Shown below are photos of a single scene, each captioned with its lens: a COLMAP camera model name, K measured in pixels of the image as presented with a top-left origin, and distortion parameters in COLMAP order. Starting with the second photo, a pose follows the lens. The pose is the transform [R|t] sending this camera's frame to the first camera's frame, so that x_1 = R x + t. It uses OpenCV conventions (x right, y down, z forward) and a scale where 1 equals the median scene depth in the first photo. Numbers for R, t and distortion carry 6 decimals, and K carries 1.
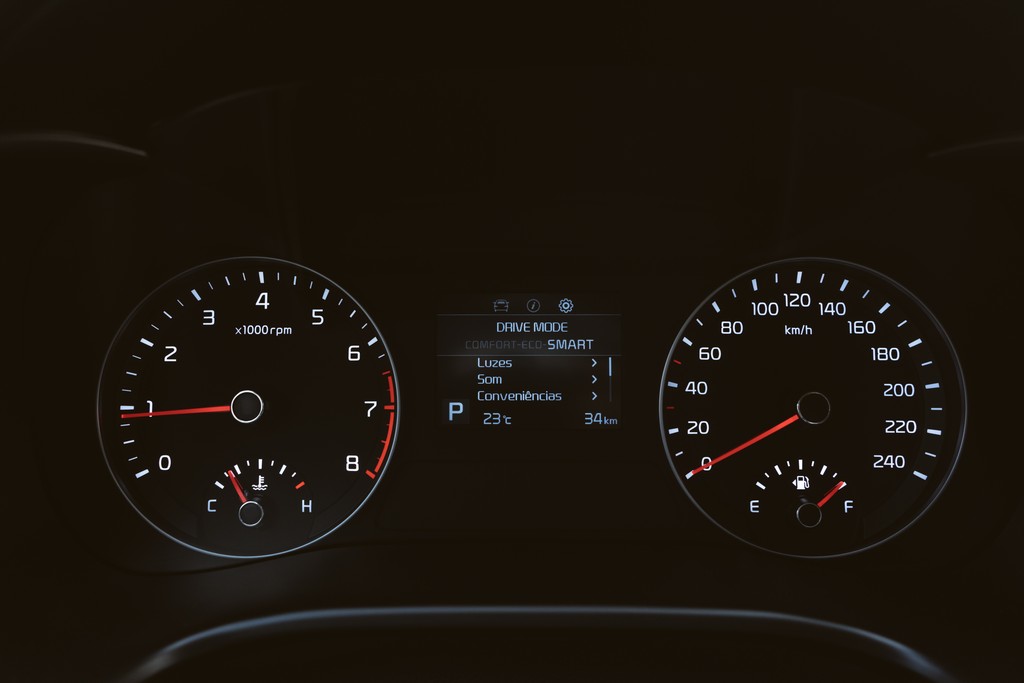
lens RADIAL K [[825.6, 0, 507.4], [0, 825.6, 337.6], [0, 0, 1]] dist [-0.015747, 0.020701]
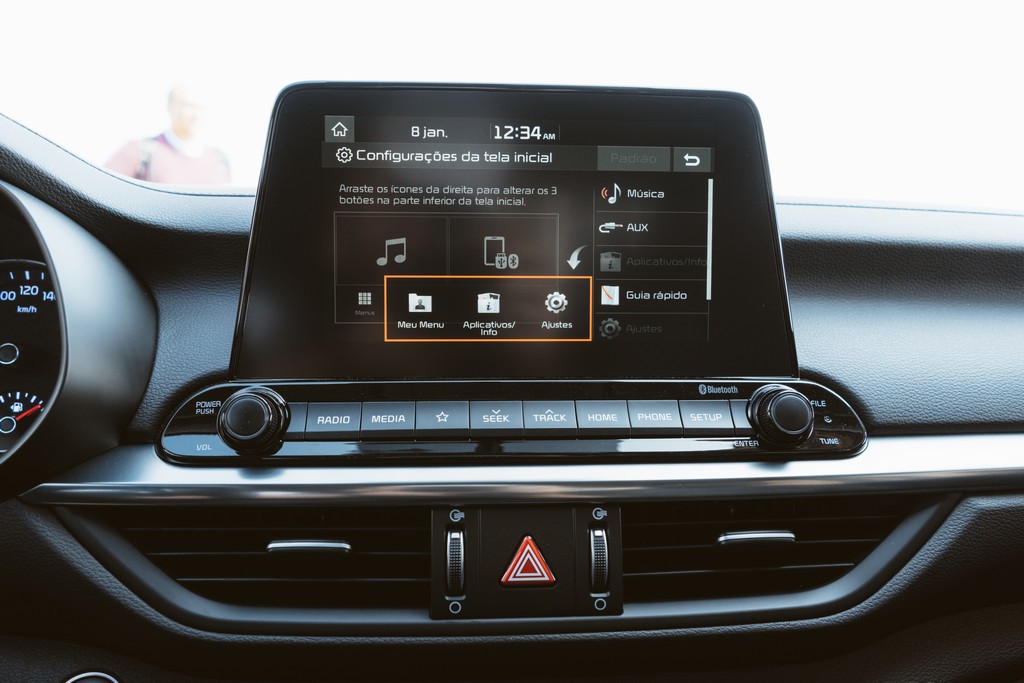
lens RADIAL K [[825.6, 0, 507.6], [0, 825.6, 340.2], [0, 0, 1]] dist [-0.015747, 0.020701]
pose [[0.994217, 0.004753, 0.107286, 1.085630], [0.009332, 0.991417, -0.130406, 0.257905], [-0.106985, 0.130653, 0.985639, -0.603387]]
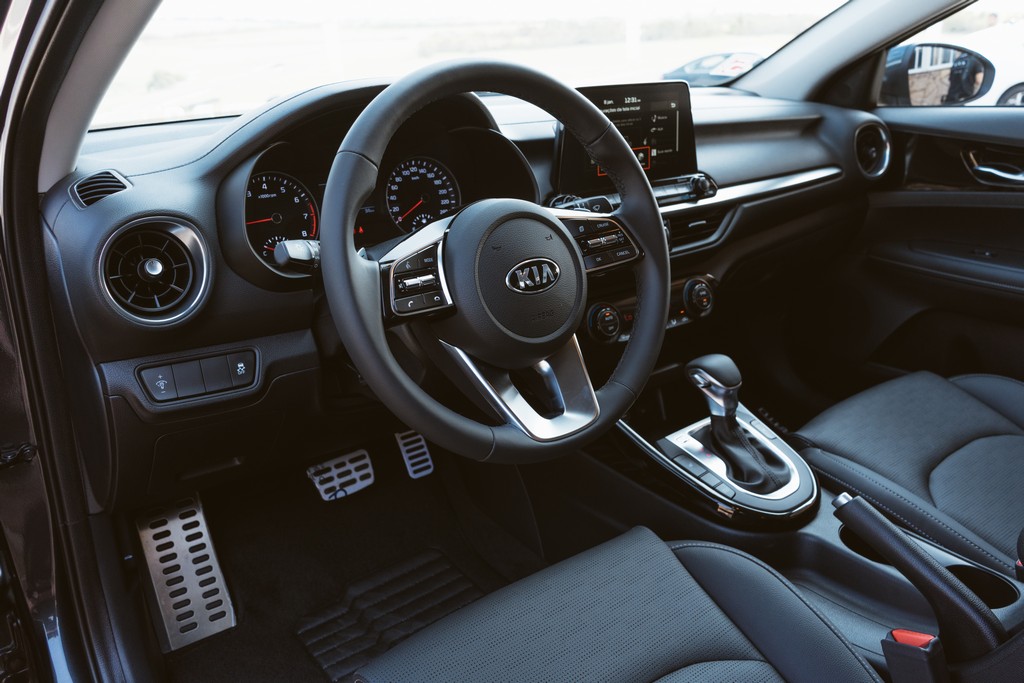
lens RADIAL K [[825.6, 0, 508.3], [0, 825.6, 342.0], [0, 0, 1]] dist [-0.015747, 0.020701]
pose [[0.794227, -0.216086, 0.567900, -1.477267], [0.155666, 0.975797, 0.153587, 0.194468], [-0.587343, -0.033580, 0.808641, -2.092157]]
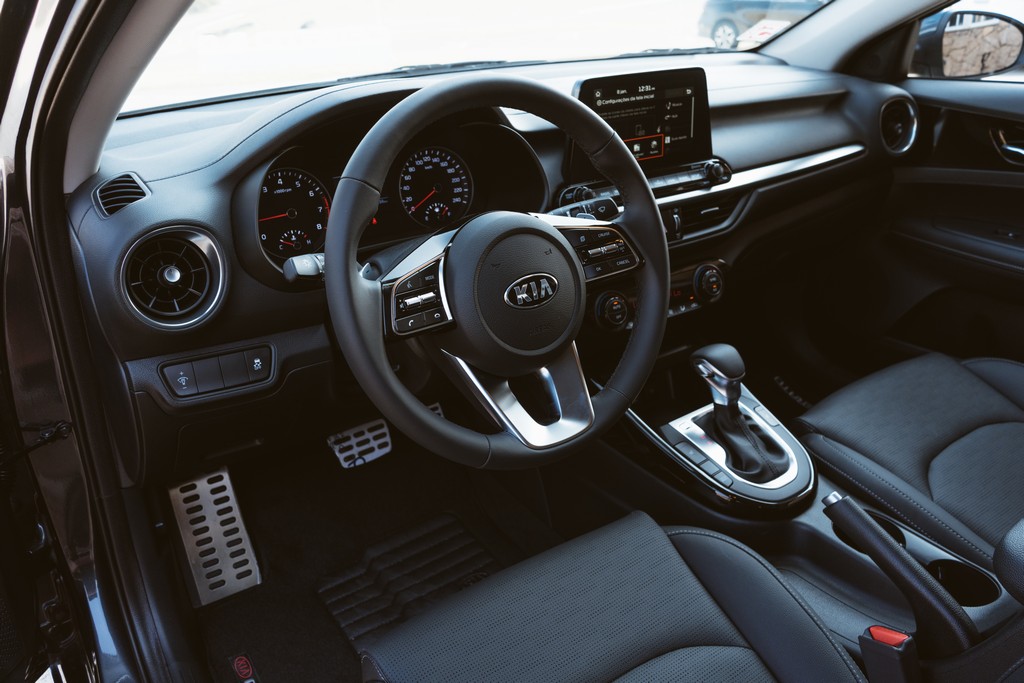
lens RADIAL K [[825.6, 0, 507.3], [0, 825.6, 344.6], [0, 0, 1]] dist [-0.015747, 0.020701]
pose [[0.821279, -0.249863, 0.512903, -1.389447], [0.147253, 0.961372, 0.232550, -0.052060], [-0.551196, -0.115463, 0.826348, -2.224076]]
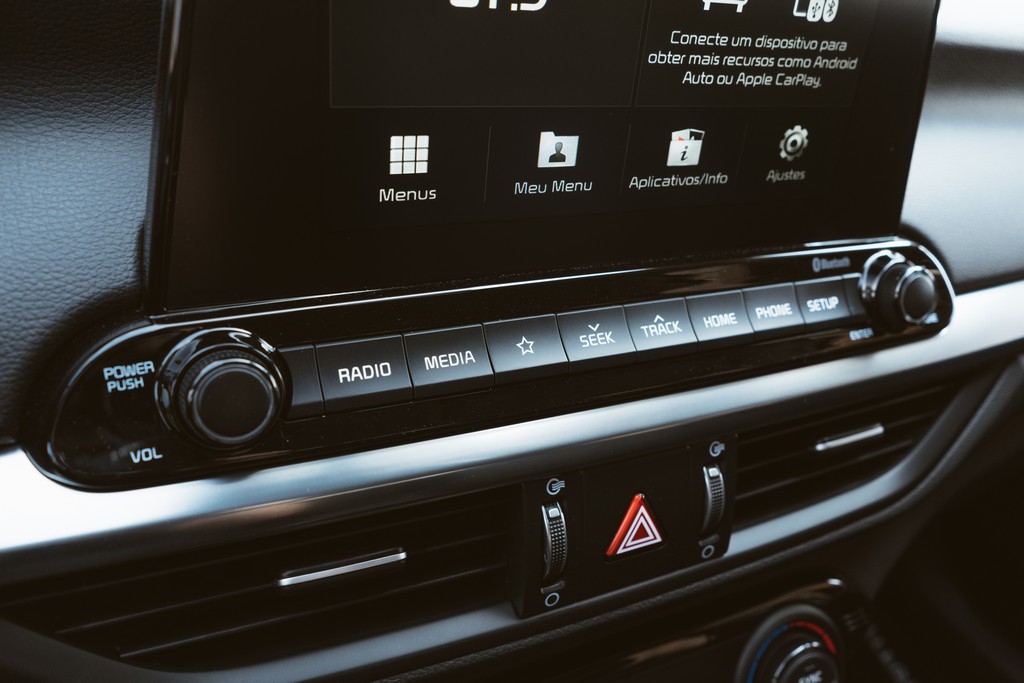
lens RADIAL K [[825.6, 0, 508.9], [0, 825.6, 344.2], [0, 0, 1]] dist [-0.015747, 0.020701]
pose [[0.869002, -0.139104, 0.474854, 0.745852], [-0.003078, 0.958132, 0.286309, -0.006548], [-0.494800, -0.250265, 0.832190, -0.047976]]
